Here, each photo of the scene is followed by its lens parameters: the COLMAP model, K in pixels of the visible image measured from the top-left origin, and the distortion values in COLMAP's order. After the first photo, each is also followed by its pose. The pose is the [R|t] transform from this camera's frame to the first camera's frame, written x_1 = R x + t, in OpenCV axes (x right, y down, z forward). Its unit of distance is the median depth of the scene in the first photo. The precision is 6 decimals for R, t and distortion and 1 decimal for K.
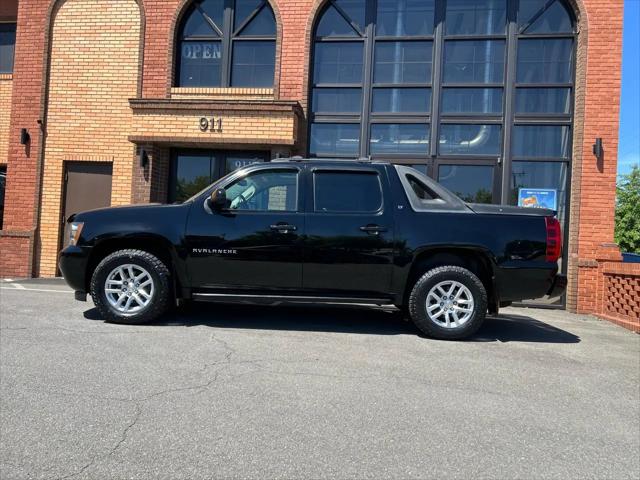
lens RADIAL K [[460.4, 0, 342.1], [0, 460.4, 241.9], [0, 0, 1]] dist [0.048115, -0.051696]
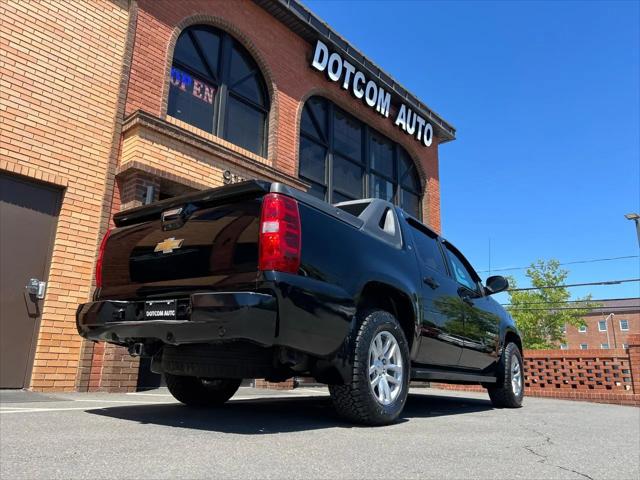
lens RADIAL K [[473.9, 0, 322.1], [0, 473.9, 243.9], [0, 0, 1]] dist [0.048363, -0.055229]
pose [[0.580239, 0.179346, 0.794454, -0.818192], [-0.005374, 0.976275, -0.216467, 0.033987], [-0.814428, 0.121333, 0.567437, 0.402905]]
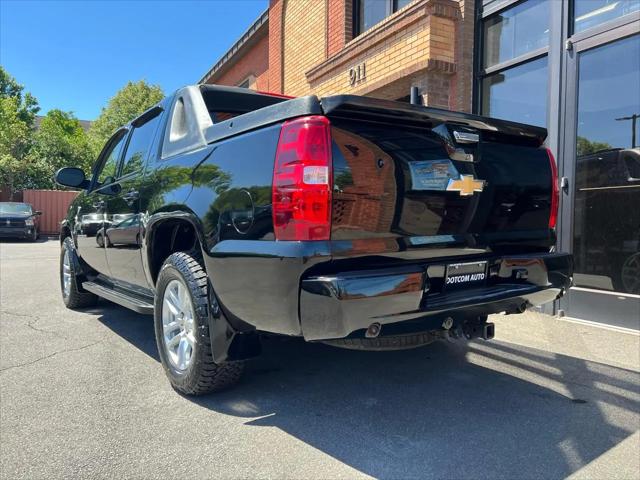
lens RADIAL K [[477.1, 0, 324.8], [0, 477.1, 240.1], [0, 0, 1]] dist [0.044159, -0.051423]
pose [[0.567354, -0.012930, -0.823373, 0.336205], [0.030850, 0.999509, 0.005562, 0.017480], [0.822896, -0.028556, 0.567474, 0.478062]]
